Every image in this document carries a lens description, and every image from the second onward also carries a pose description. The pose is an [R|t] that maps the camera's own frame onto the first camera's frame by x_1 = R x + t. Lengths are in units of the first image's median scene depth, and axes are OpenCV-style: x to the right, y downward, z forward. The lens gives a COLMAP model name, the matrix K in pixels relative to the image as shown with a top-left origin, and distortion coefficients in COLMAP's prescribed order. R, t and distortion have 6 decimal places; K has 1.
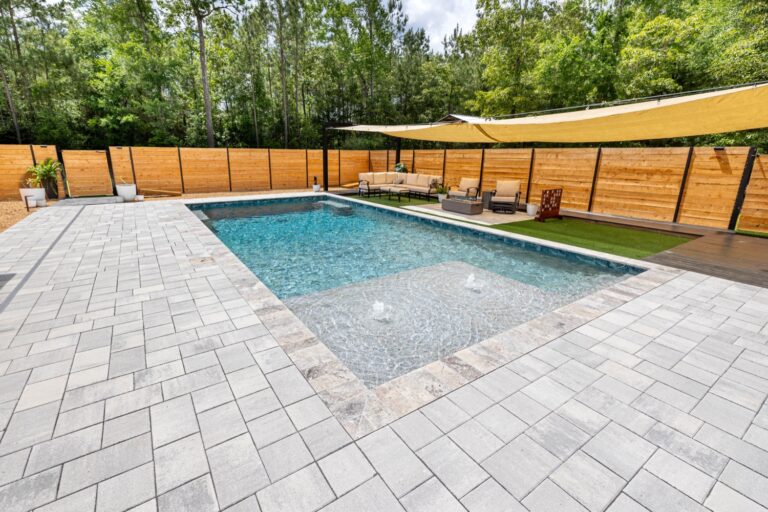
lens RADIAL K [[318.5, 0, 401.9], [0, 318.5, 244.7], [0, 0, 1]] dist [-0.000856, -0.000053]
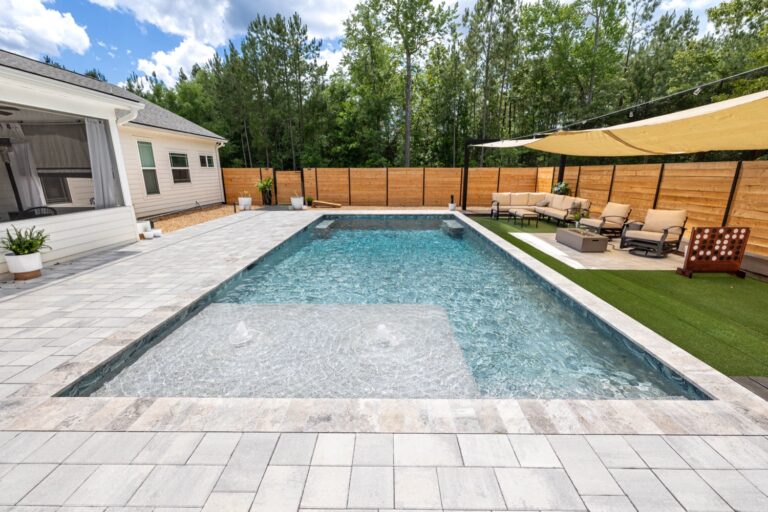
lens RADIAL K [[318.5, 0, 413.4], [0, 318.5, 265.4], [0, 0, 1]] dist [-0.000856, -0.000053]
pose [[0.835810, 0.146965, -0.528983, 0.209693], [-0.141873, 0.988596, 0.050492, -0.031514], [0.530372, 0.032847, 0.847129, 0.105934]]
